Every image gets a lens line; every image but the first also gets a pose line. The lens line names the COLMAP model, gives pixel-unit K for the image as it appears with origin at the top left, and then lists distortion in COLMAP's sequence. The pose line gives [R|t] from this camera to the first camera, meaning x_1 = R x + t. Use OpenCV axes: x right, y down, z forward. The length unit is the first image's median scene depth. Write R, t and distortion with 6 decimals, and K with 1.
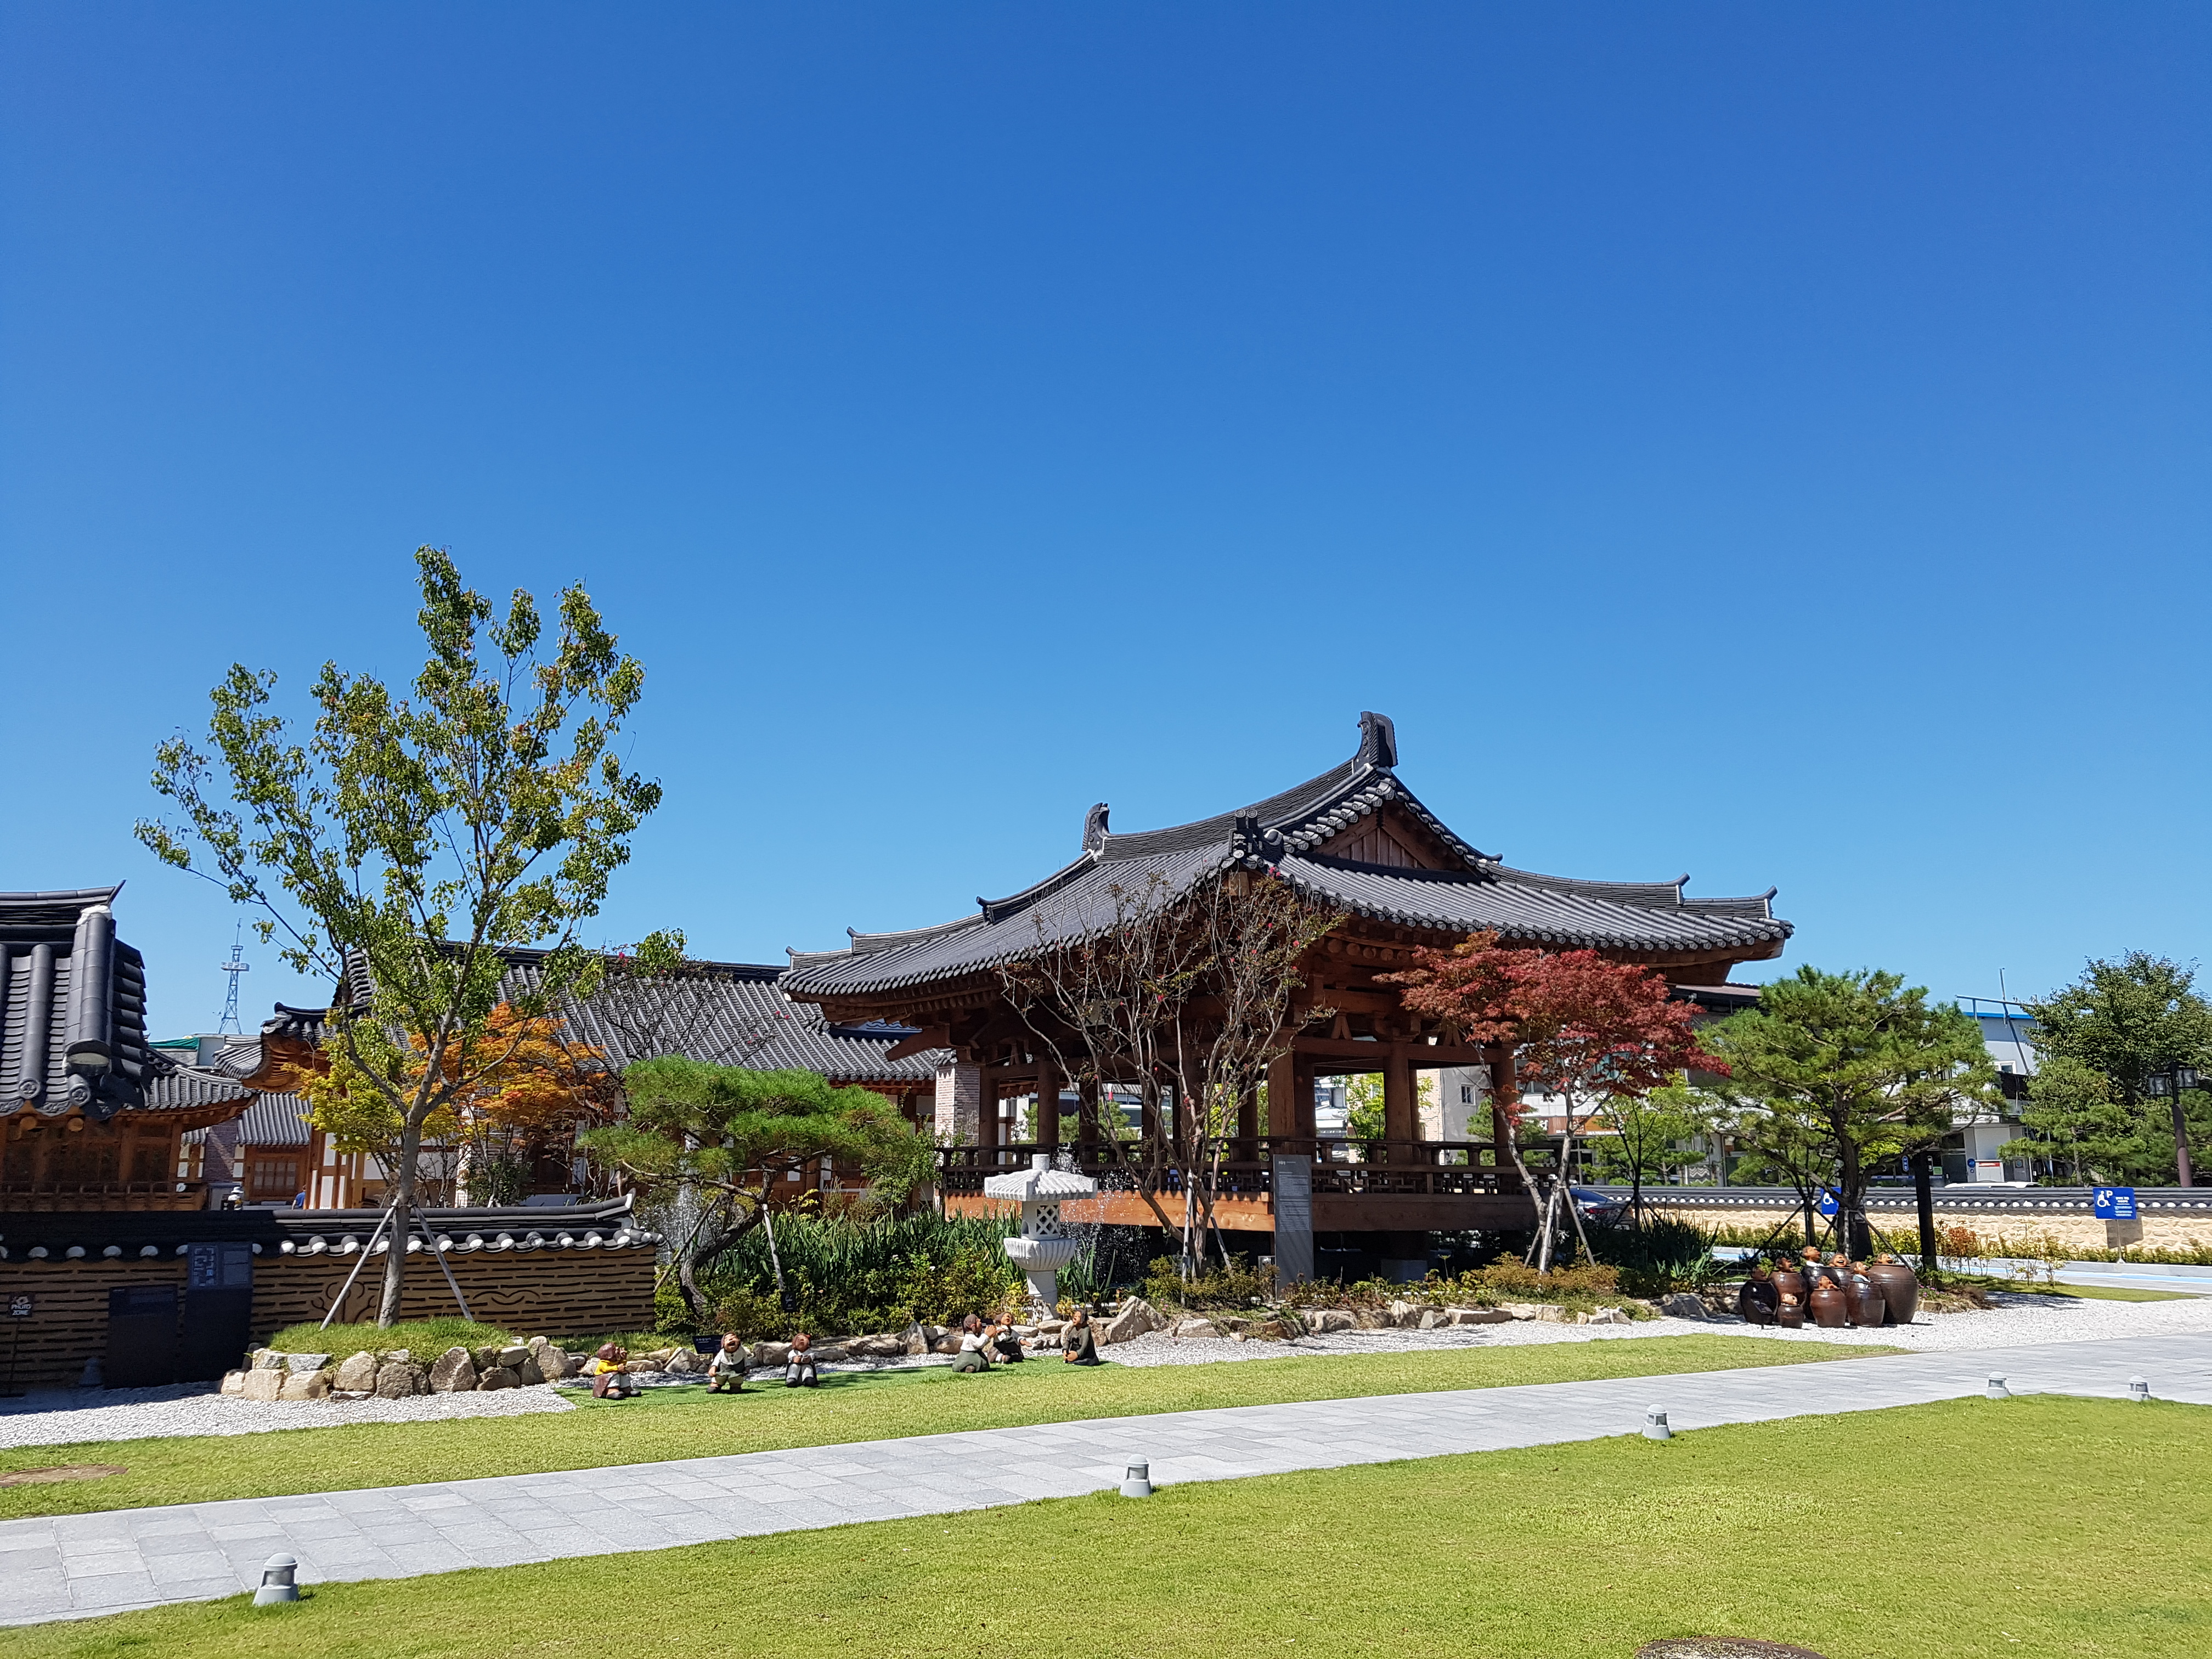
lens RADIAL K [[1688.8, 0, 1073.1], [0, 1688.8, 827.0], [0, 0, 1]] dist [0.112237, -0.195265]
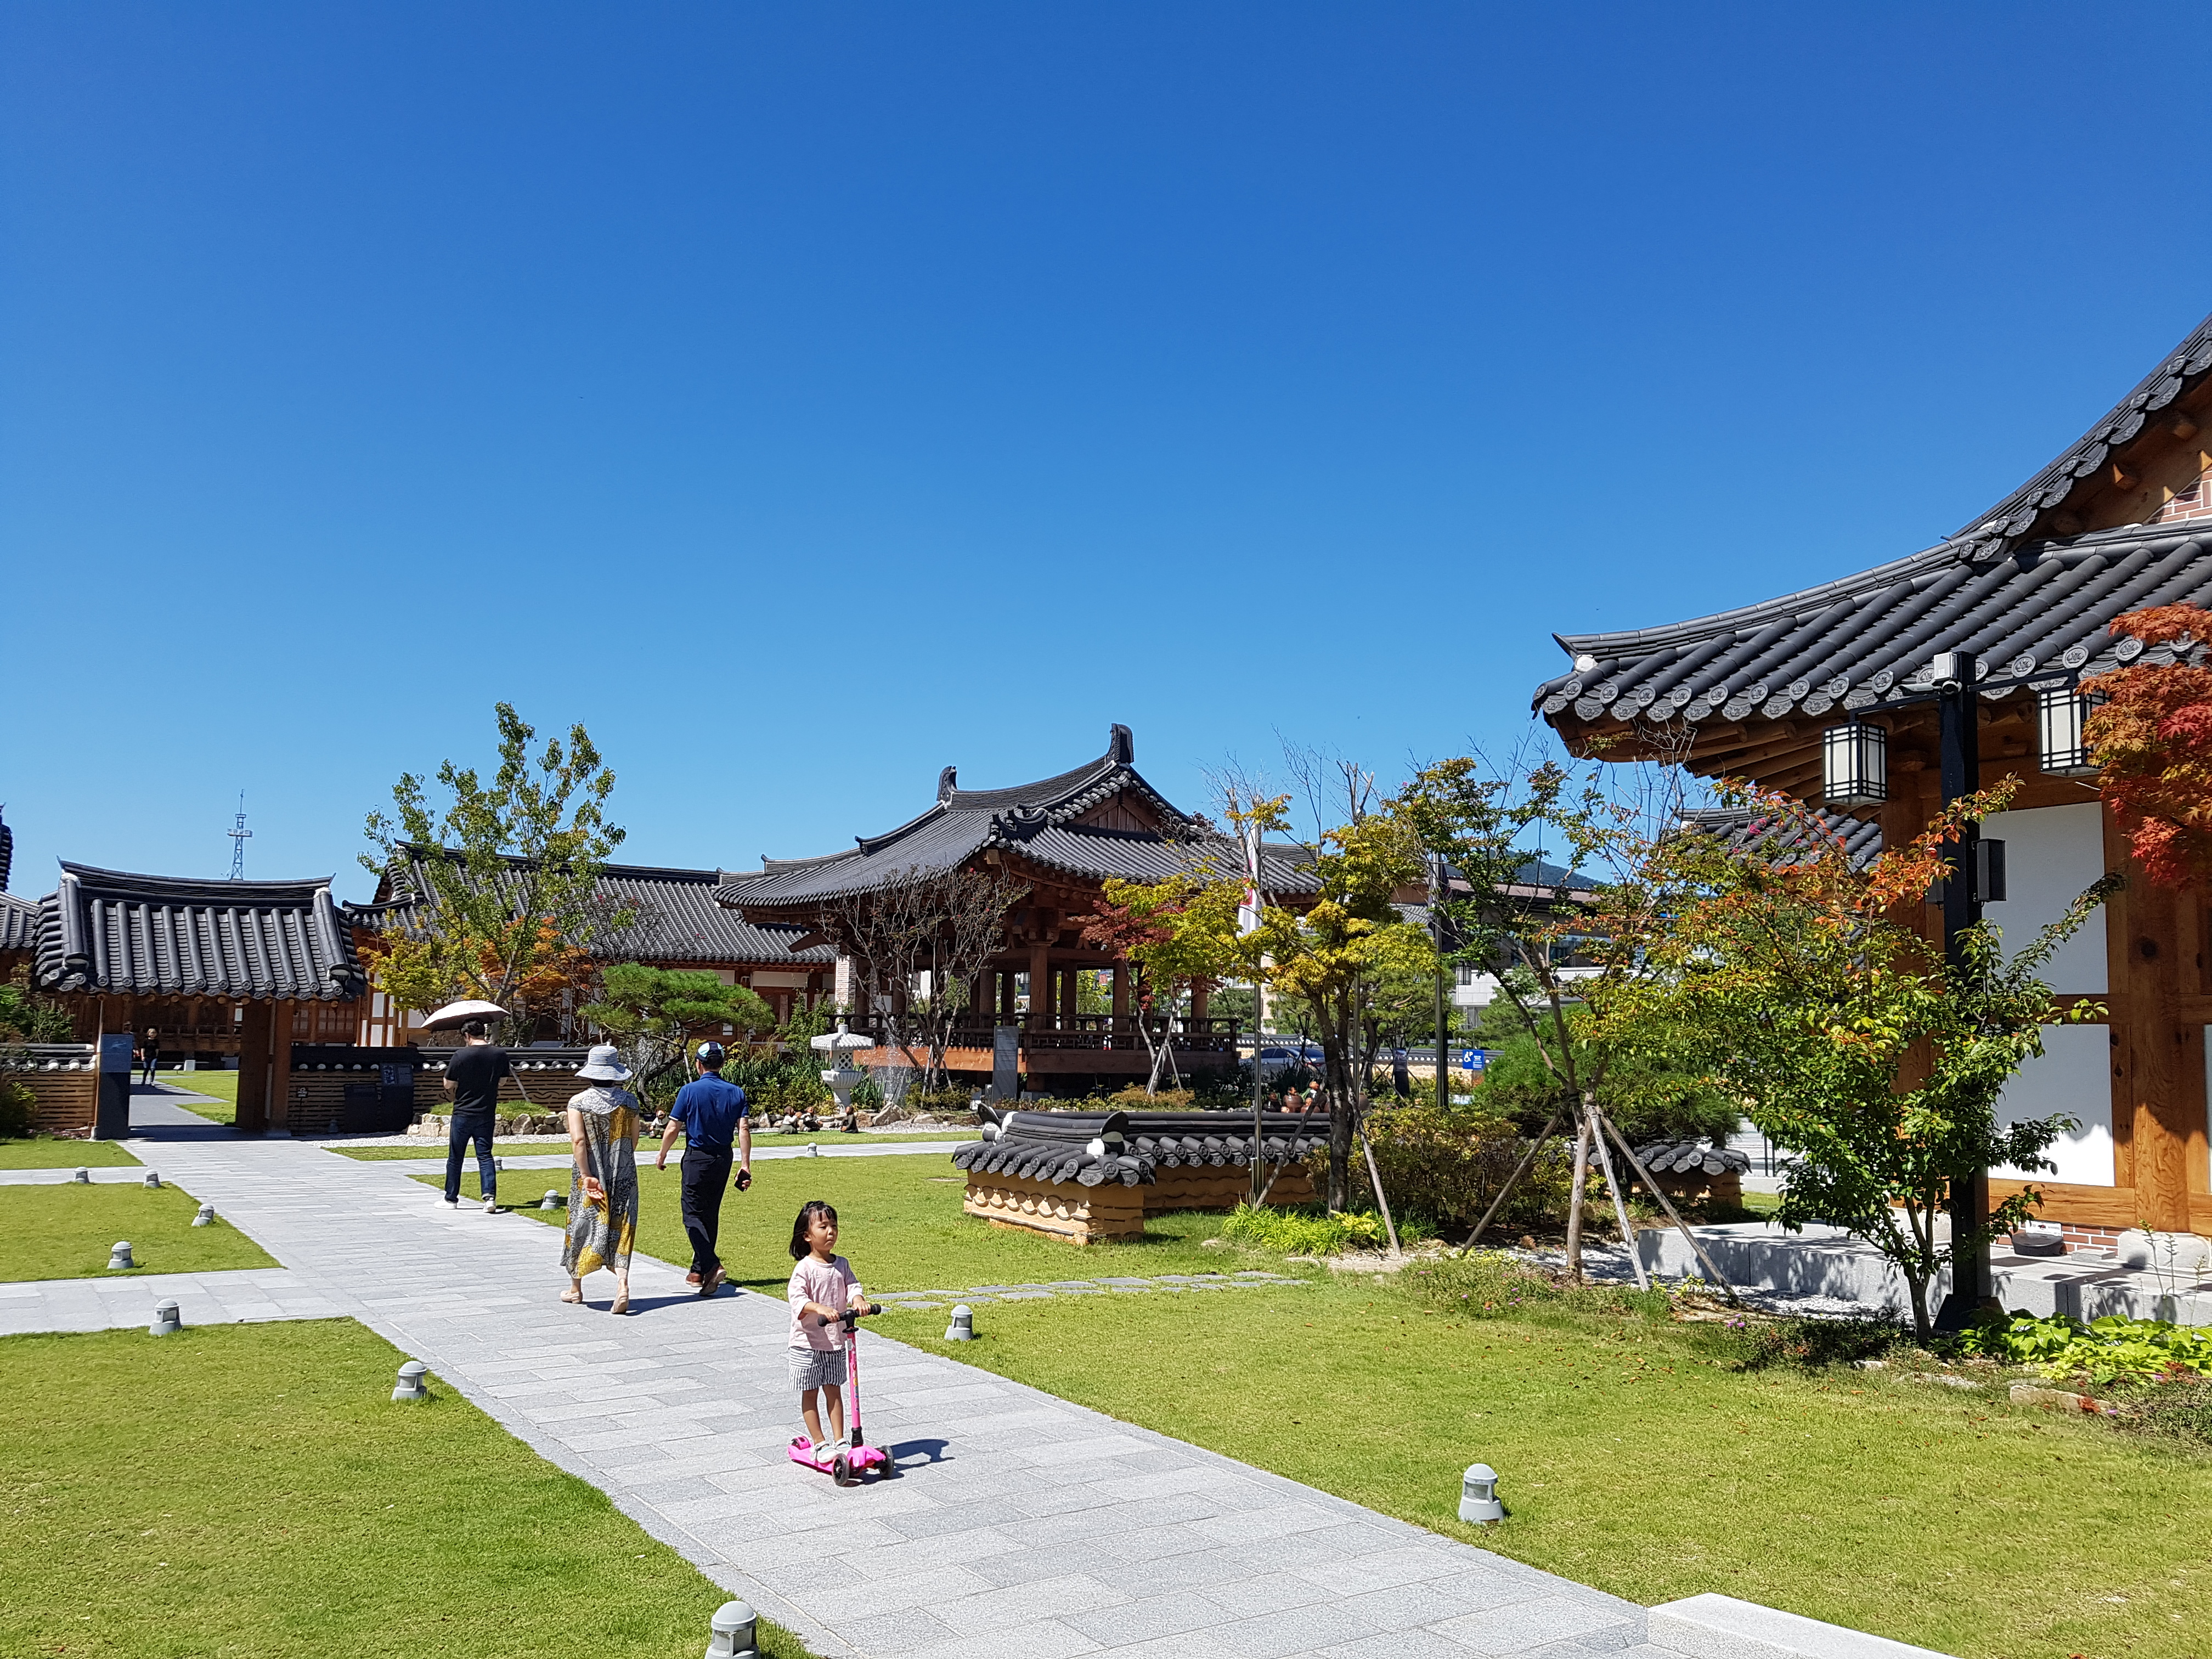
lens RADIAL K [[1743.7, 0, 1107.1], [0, 1743.7, 857.3], [0, 0, 1]] dist [0.074729, -0.091609]
pose [[0.999330, 0.019643, 0.030887, 0.195786], [-0.022701, 0.994525, 0.101999, -0.170944], [-0.028714, -0.102632, 0.994305, -0.796704]]
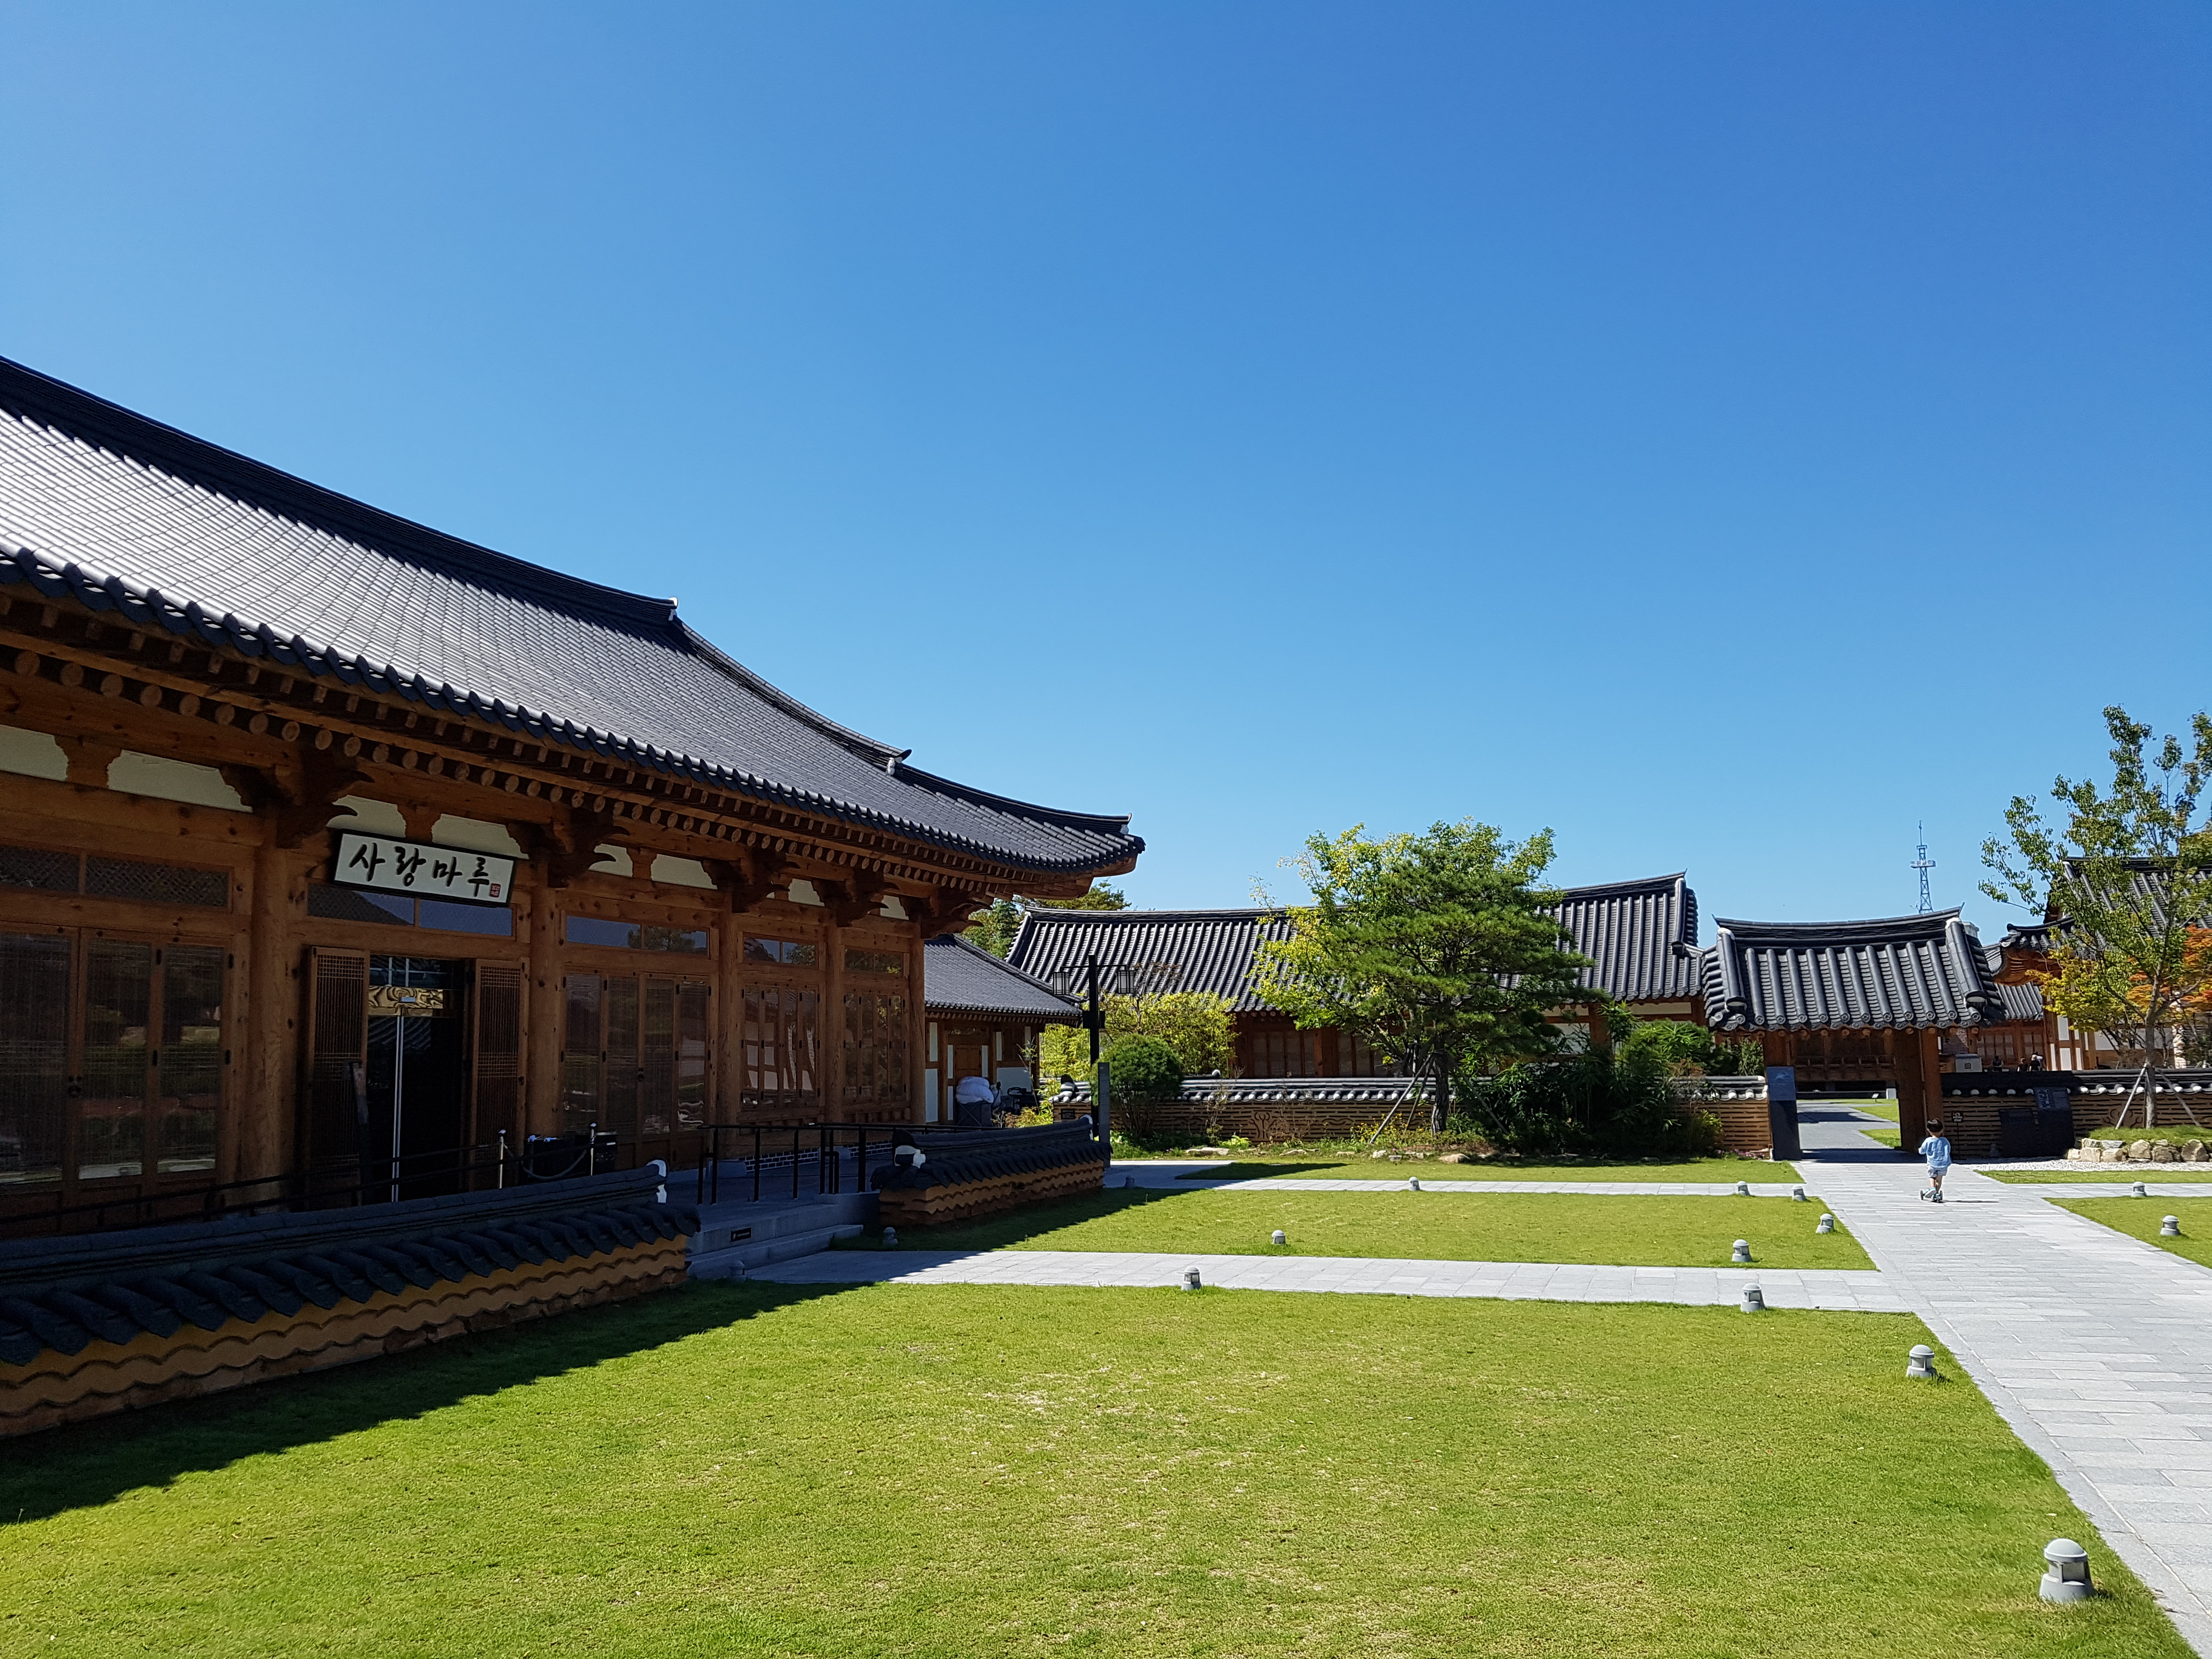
lens RADIAL K [[1803.7, 0, 1101.8], [0, 1803.7, 890.7], [0, 0, 1]] dist [0.003172, -0.001285]
pose [[0.644649, -0.089976, -0.759165, 0.300675], [0.176773, 0.983681, 0.033522, -0.184837], [0.743760, -0.155810, 0.650034, -0.861768]]
